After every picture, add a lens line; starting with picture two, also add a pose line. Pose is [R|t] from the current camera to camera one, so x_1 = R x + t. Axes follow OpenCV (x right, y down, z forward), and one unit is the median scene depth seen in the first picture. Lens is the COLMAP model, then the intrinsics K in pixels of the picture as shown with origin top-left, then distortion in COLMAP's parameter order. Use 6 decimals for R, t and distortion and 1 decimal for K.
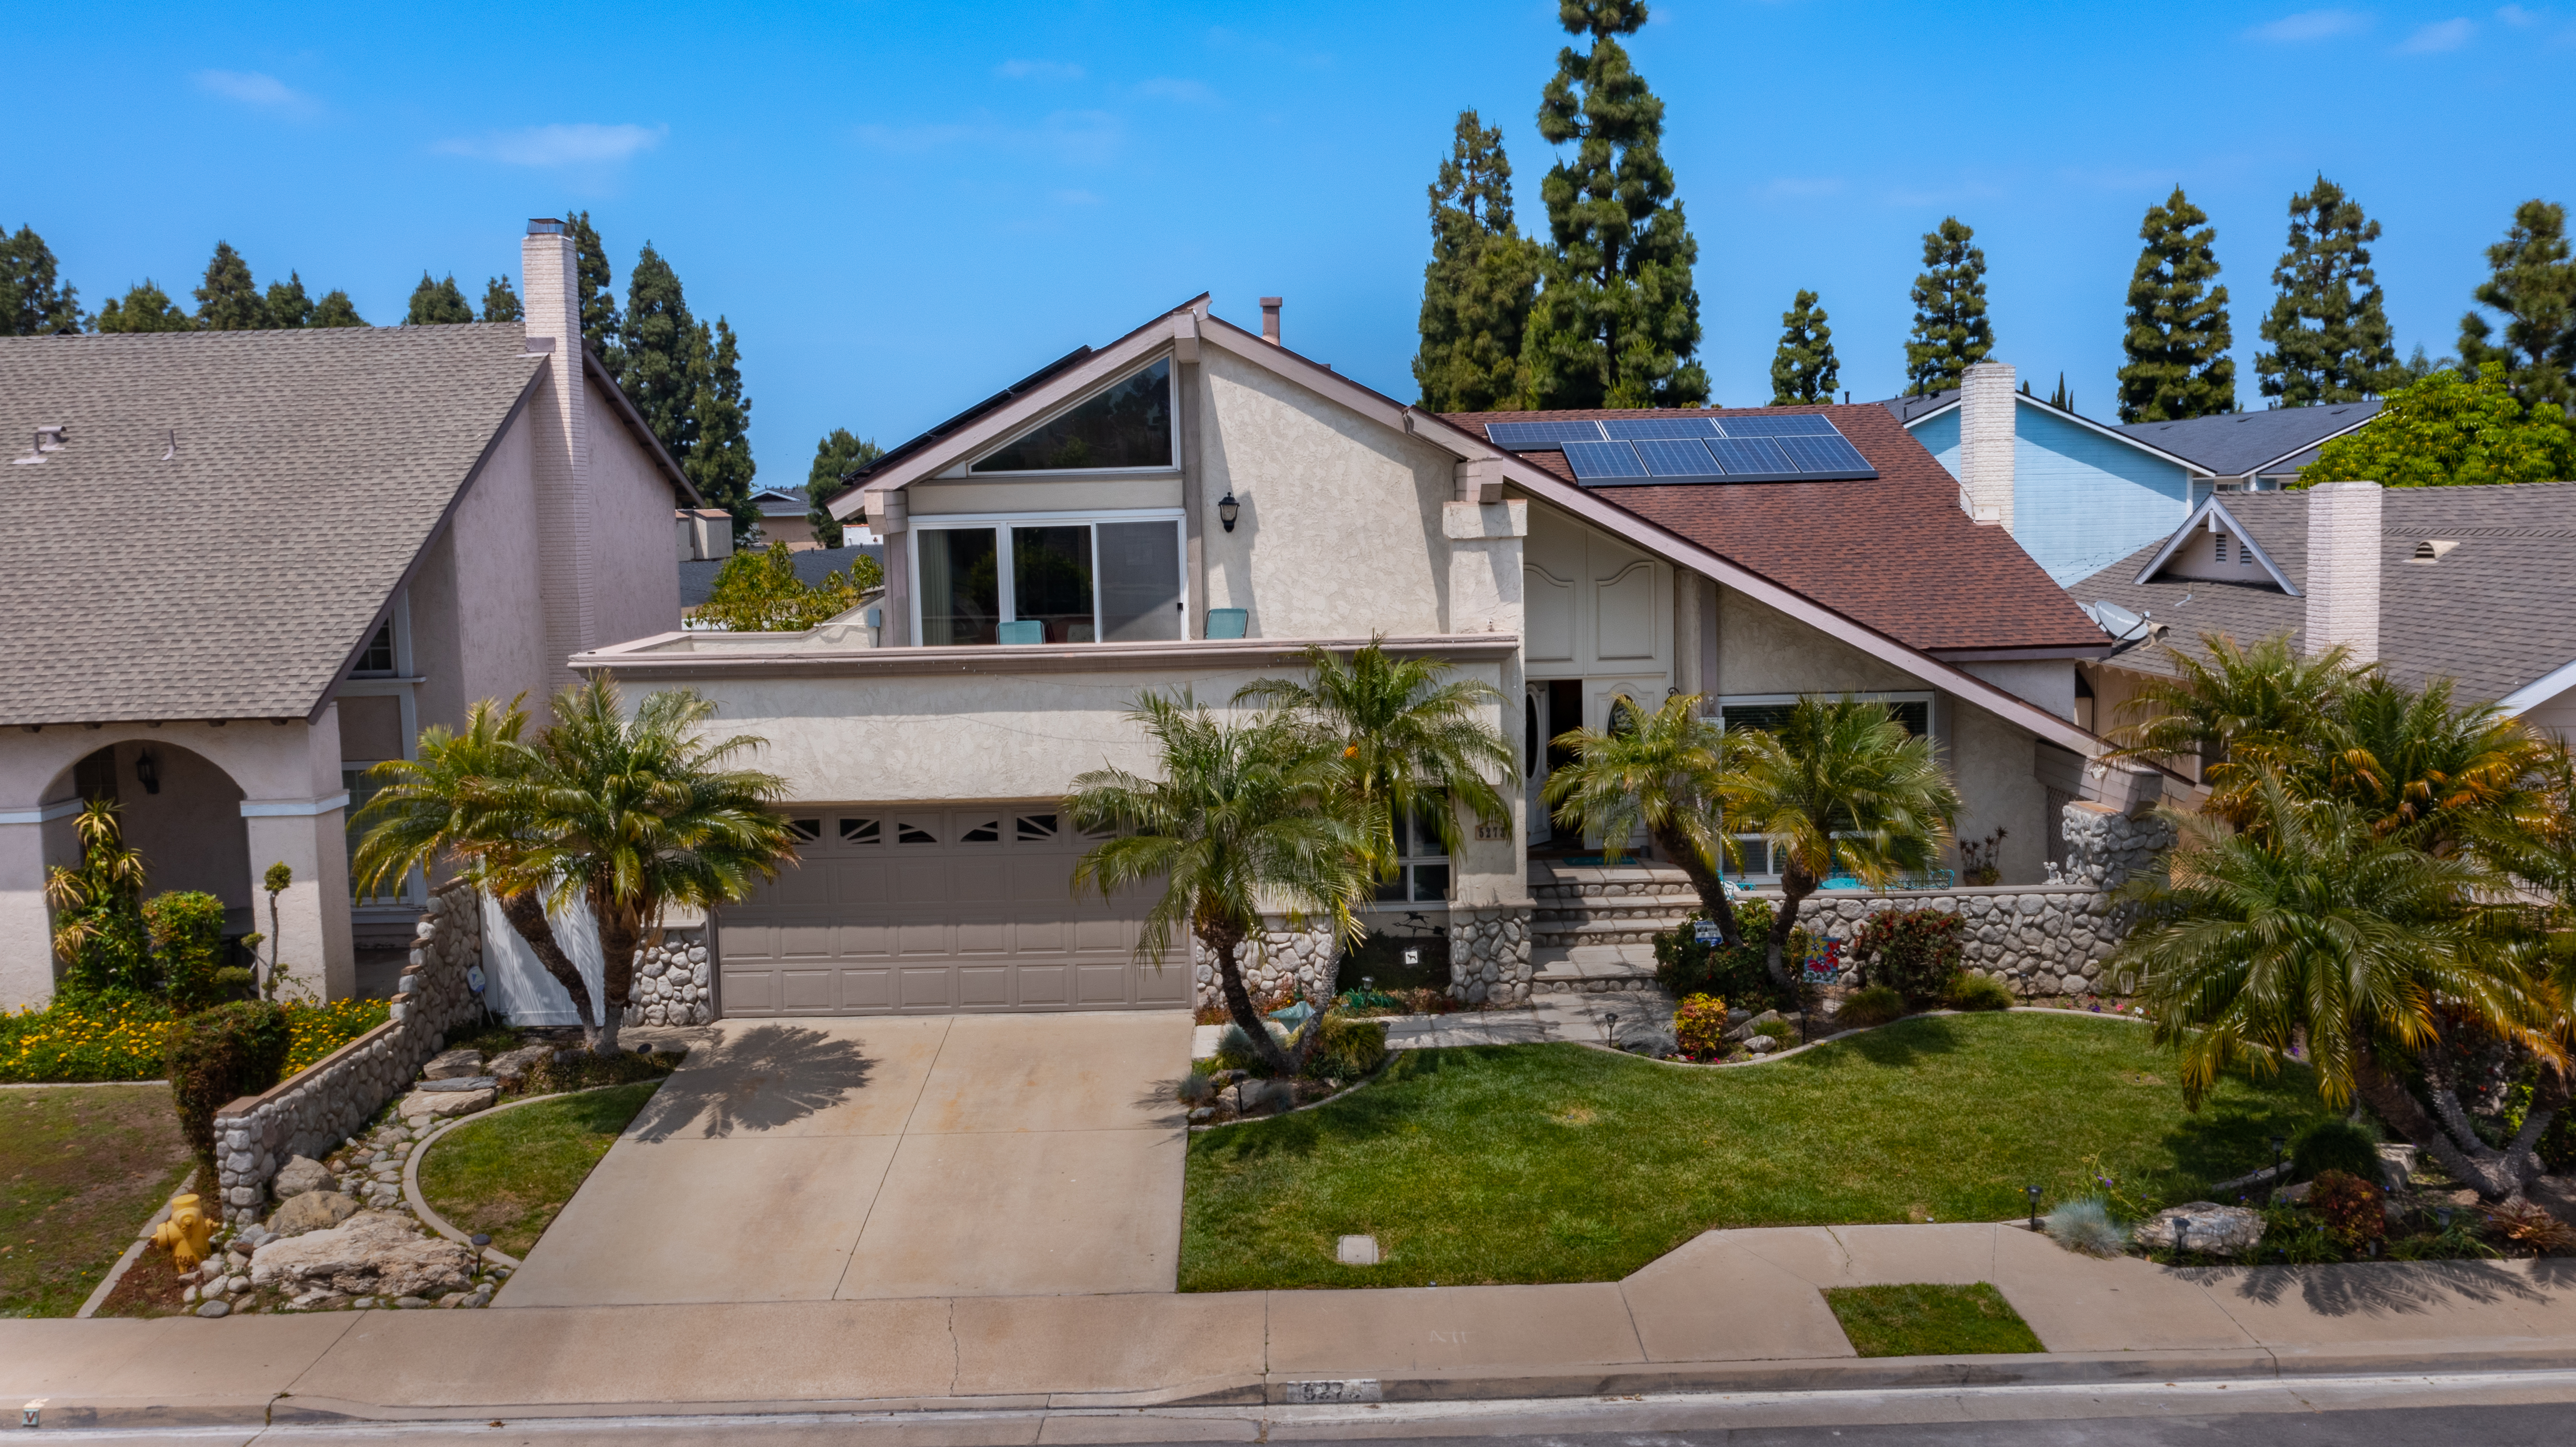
lens RADIAL K [[2055.0, 0, 1244.3], [0, 2055.0, 724.3], [0, 0, 1]] dist [-0.024621, 0.012405]
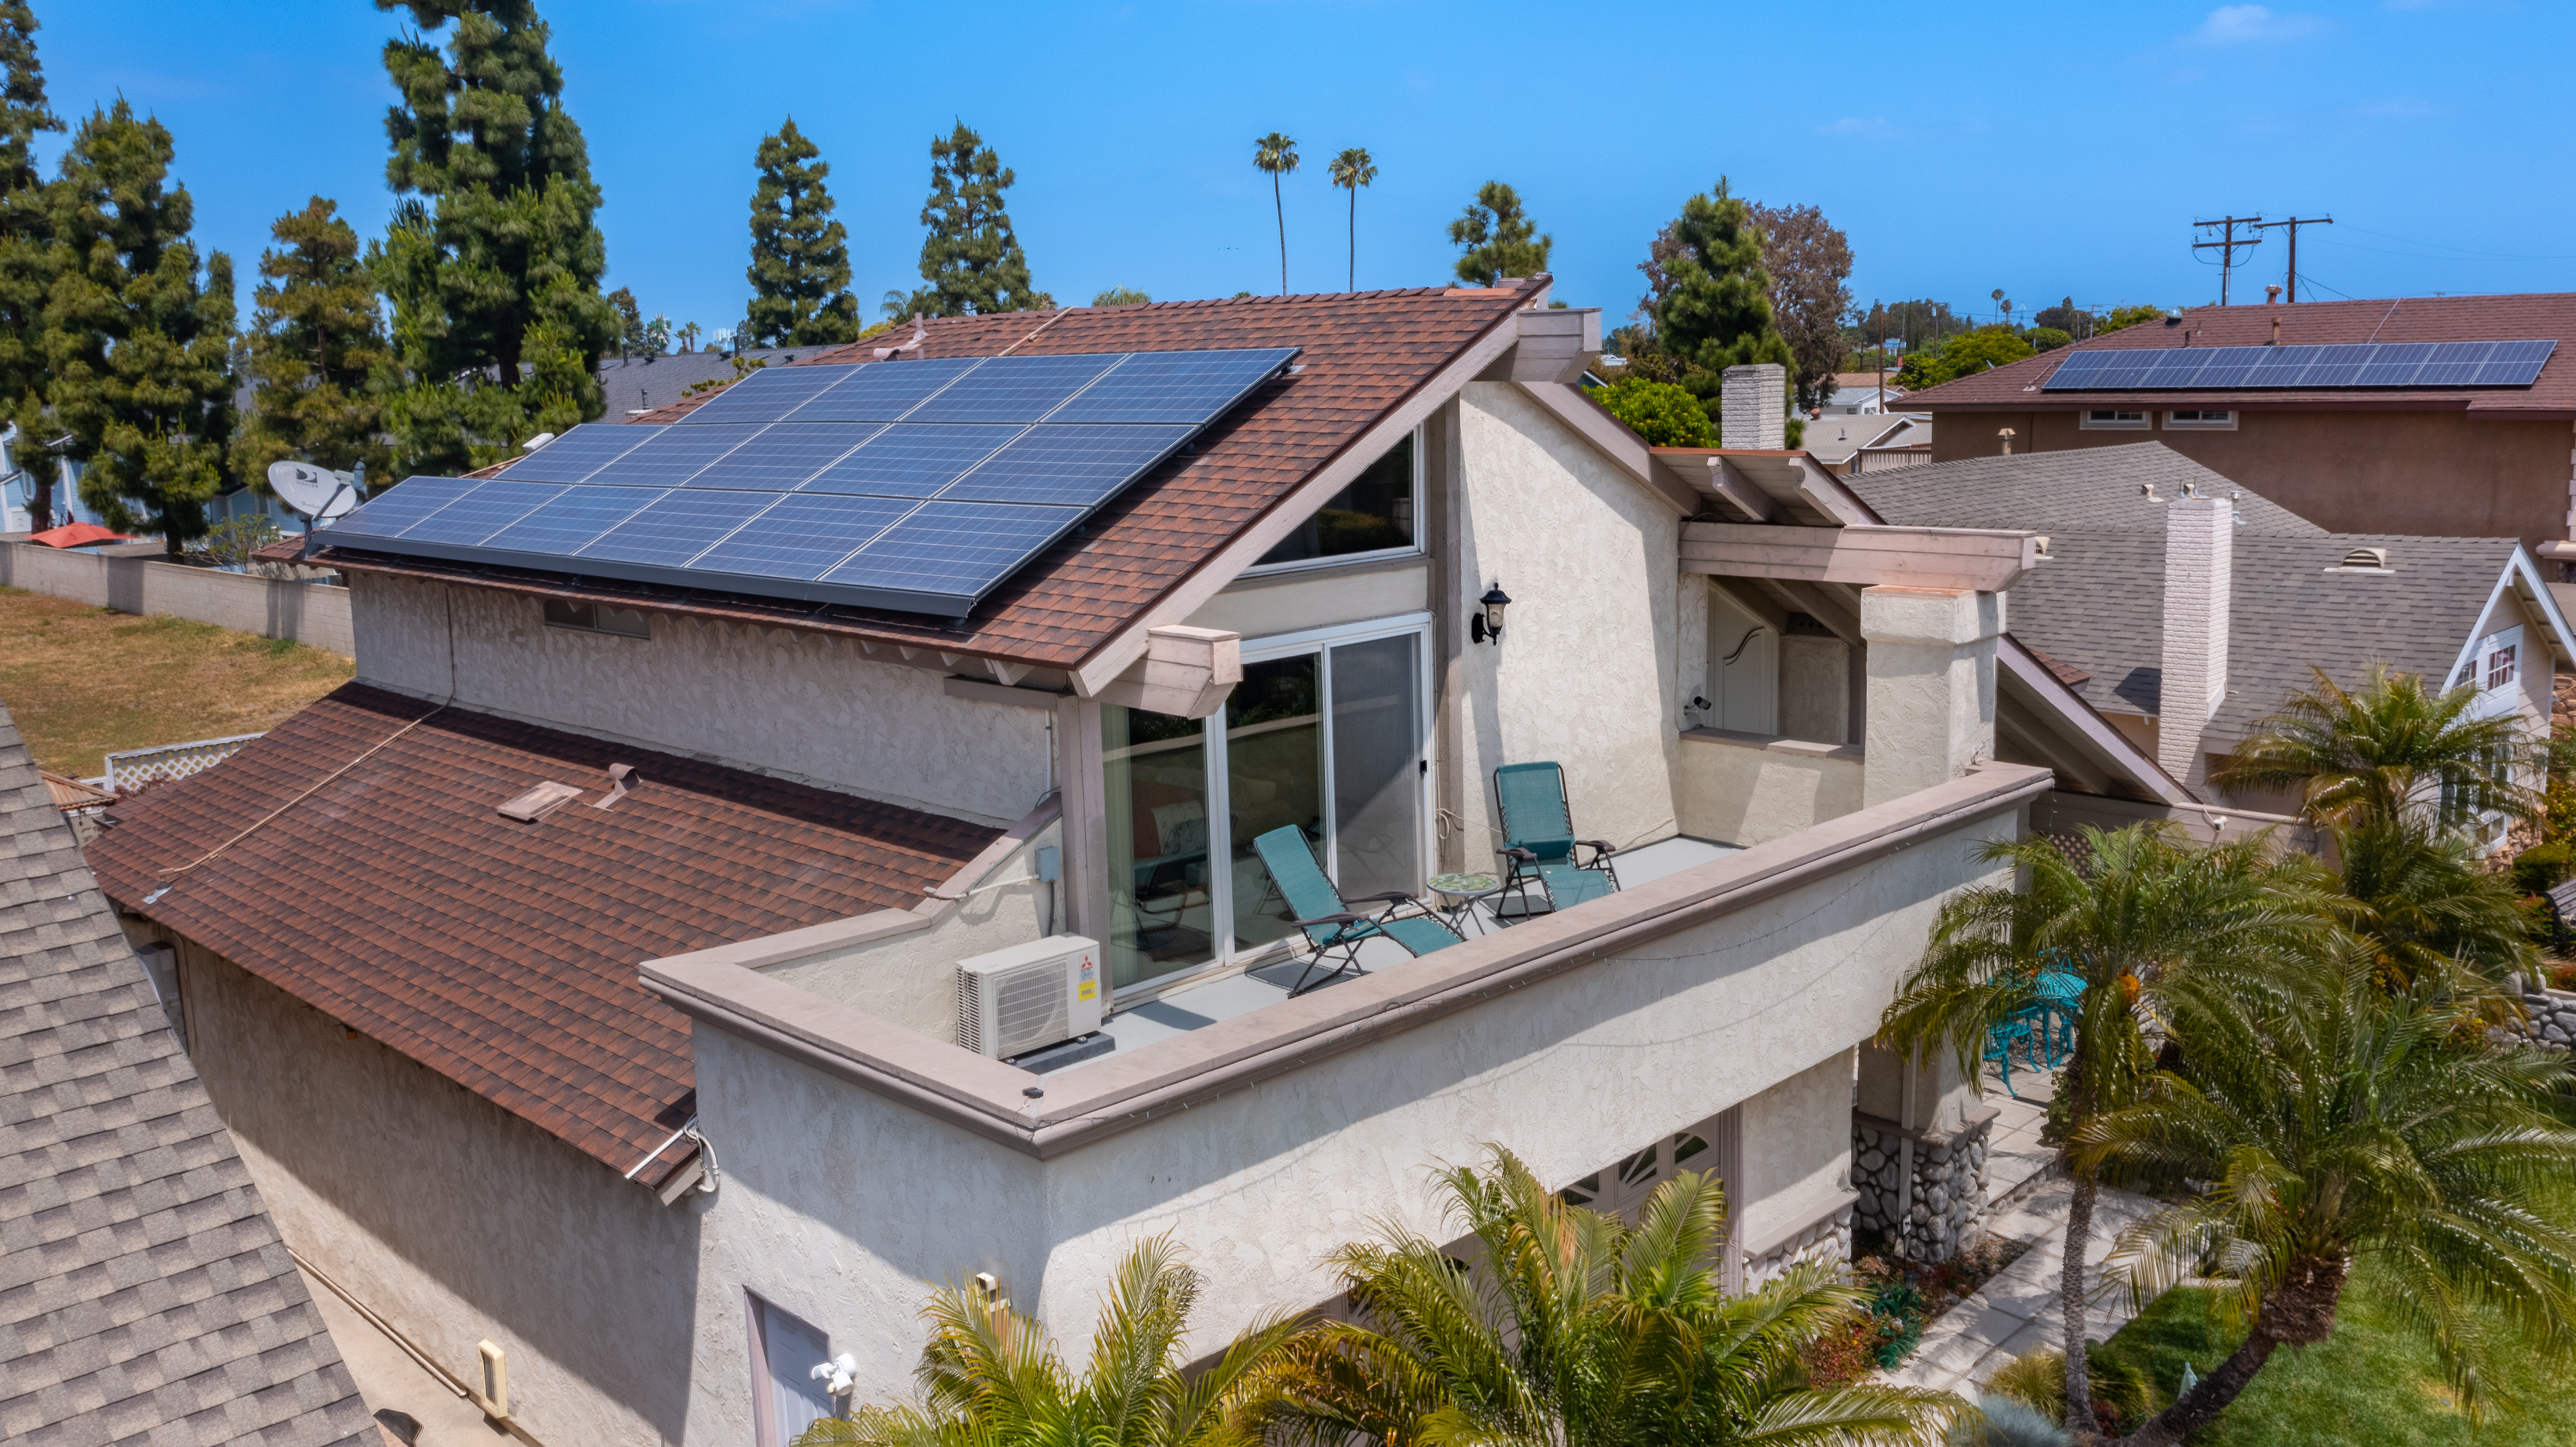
lens RADIAL K [[2055.1, 0, 1262.6], [0, 2055.1, 729.1], [0, 0, 1]] dist [-0.024621, 0.012405]
pose [[0.700117, -0.120309, 0.703819, -0.560668], [0.088714, 0.992722, 0.081446, -0.136882], [-0.708495, 0.005417, 0.705695, 0.645376]]
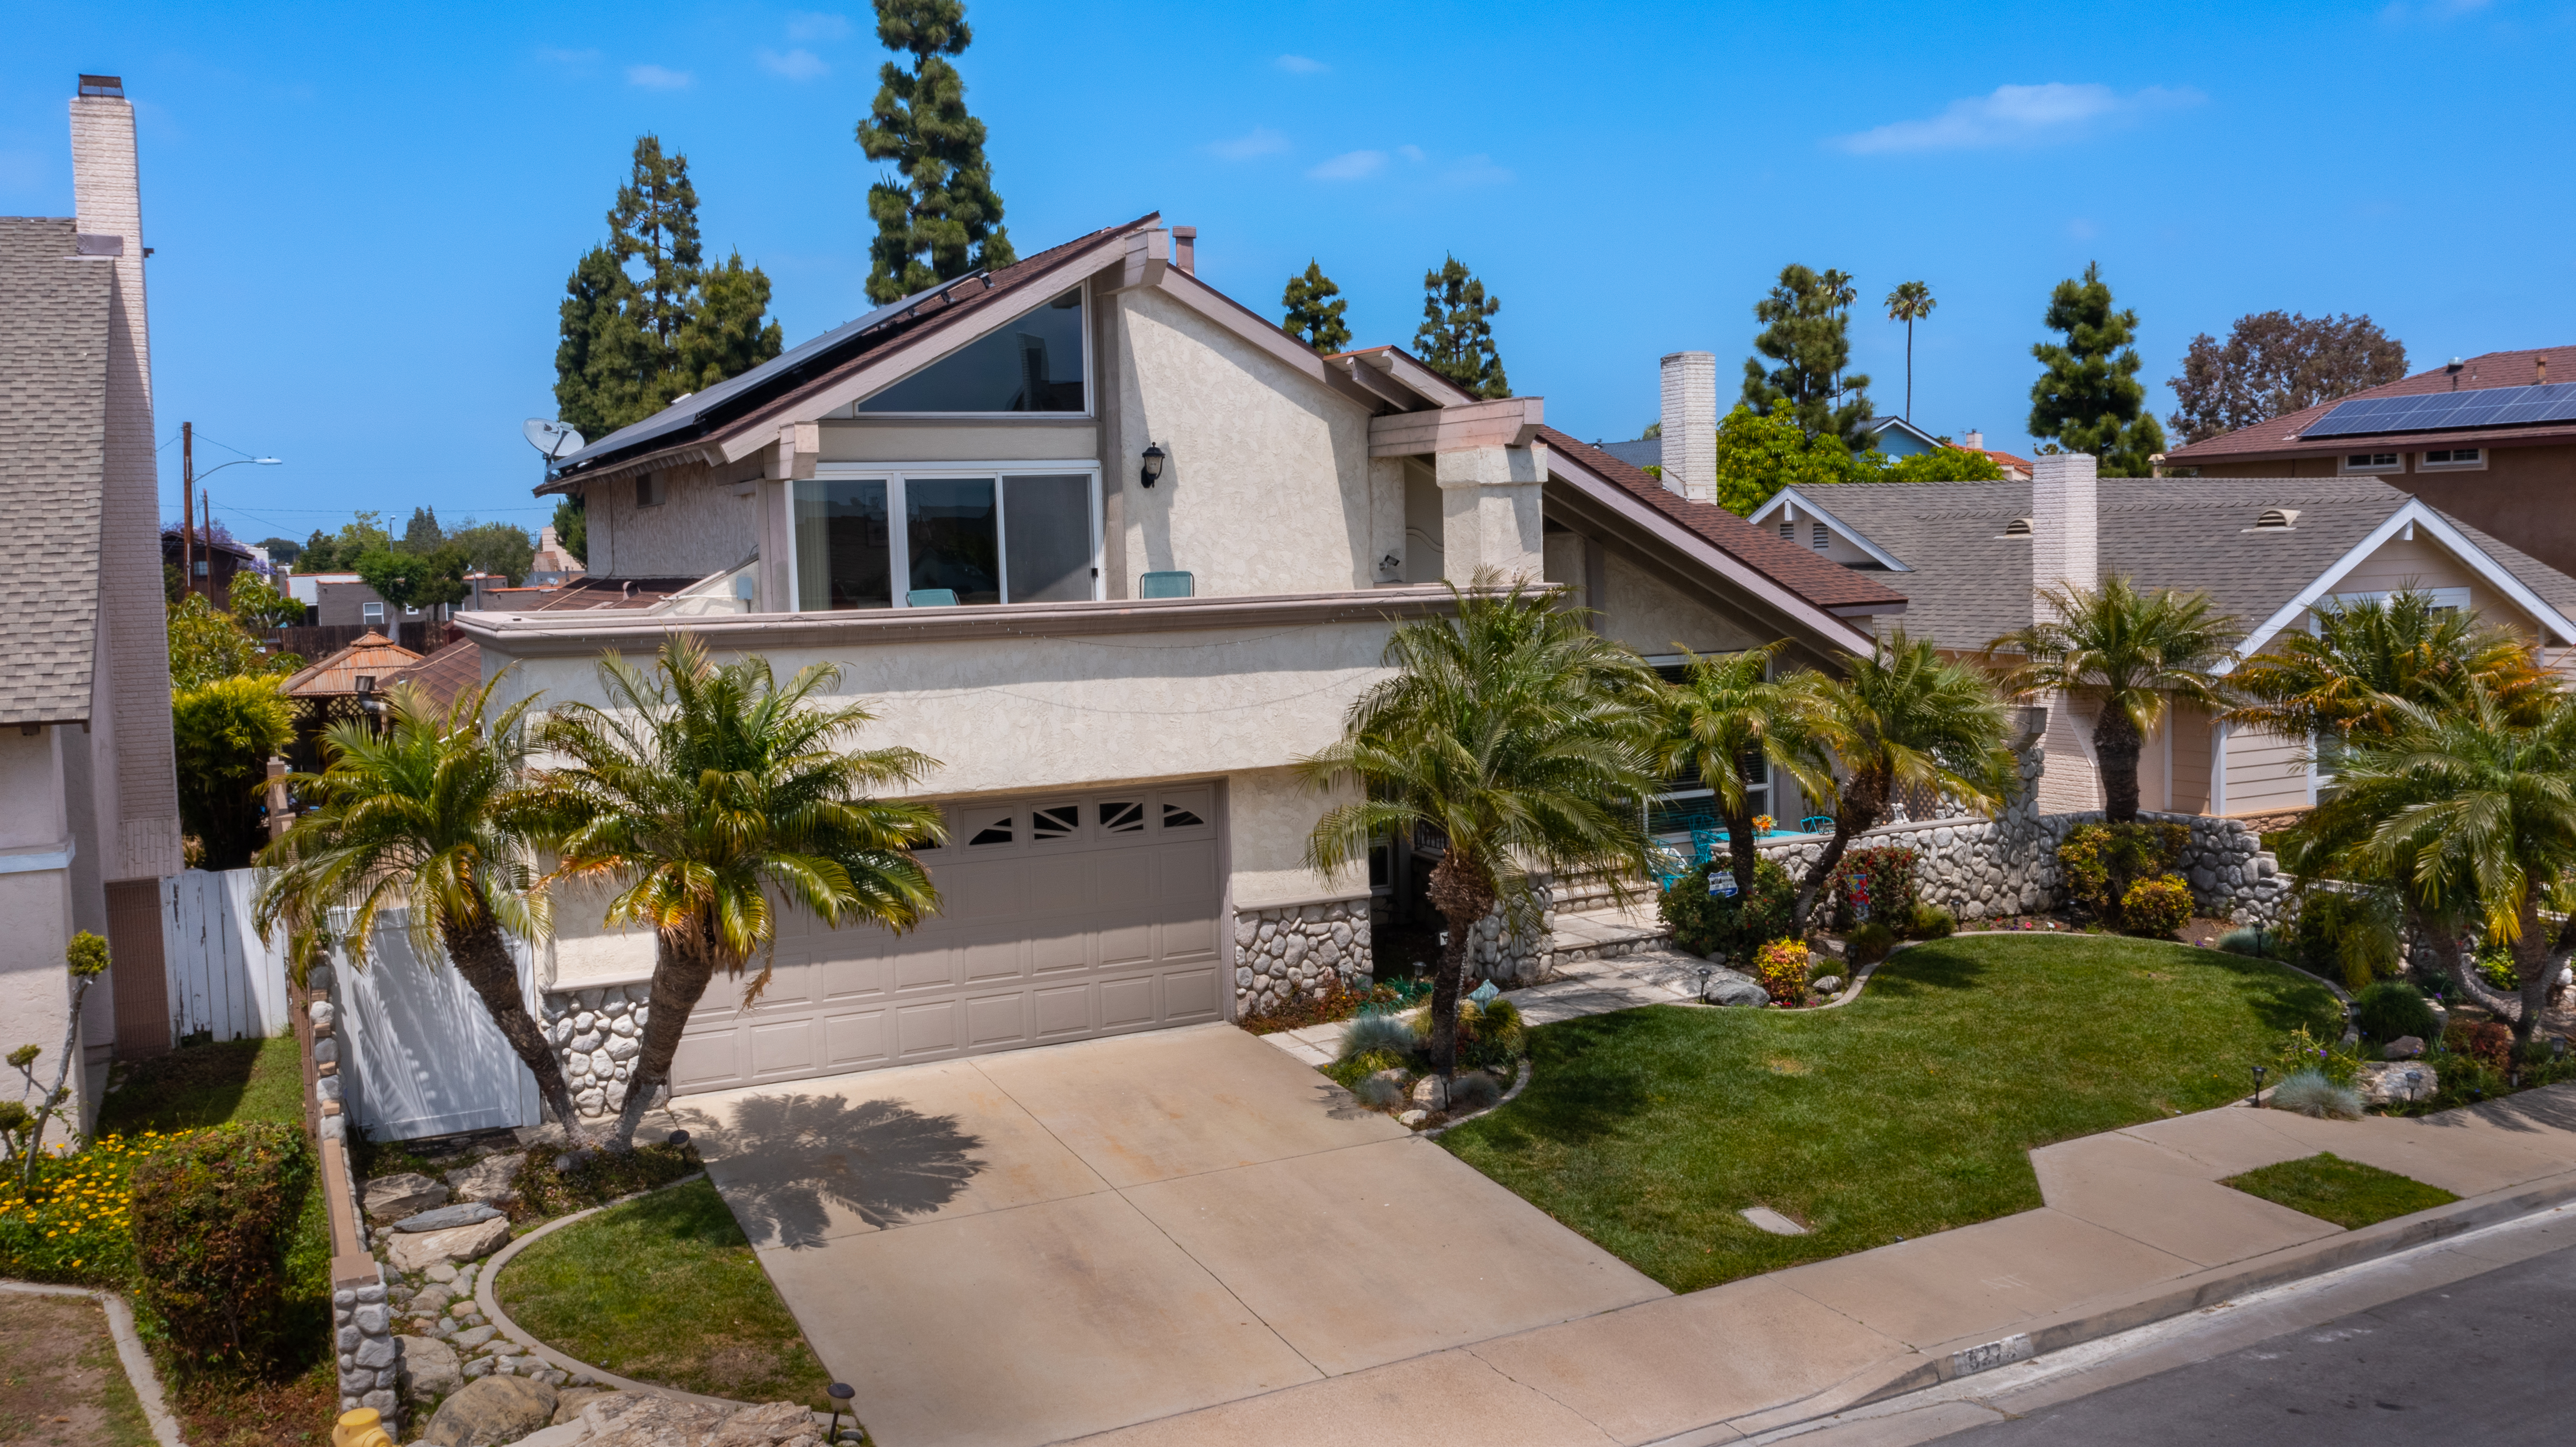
lens RADIAL K [[2055.2, 0, 1246.7], [0, 2055.2, 714.0], [0, 0, 1]] dist [-0.024621, 0.012405]
pose [[0.889444, -0.036461, 0.455587, -0.411406], [0.054003, 0.998214, -0.025542, 0.031589], [-0.453842, 0.047321, 0.889825, 0.213590]]
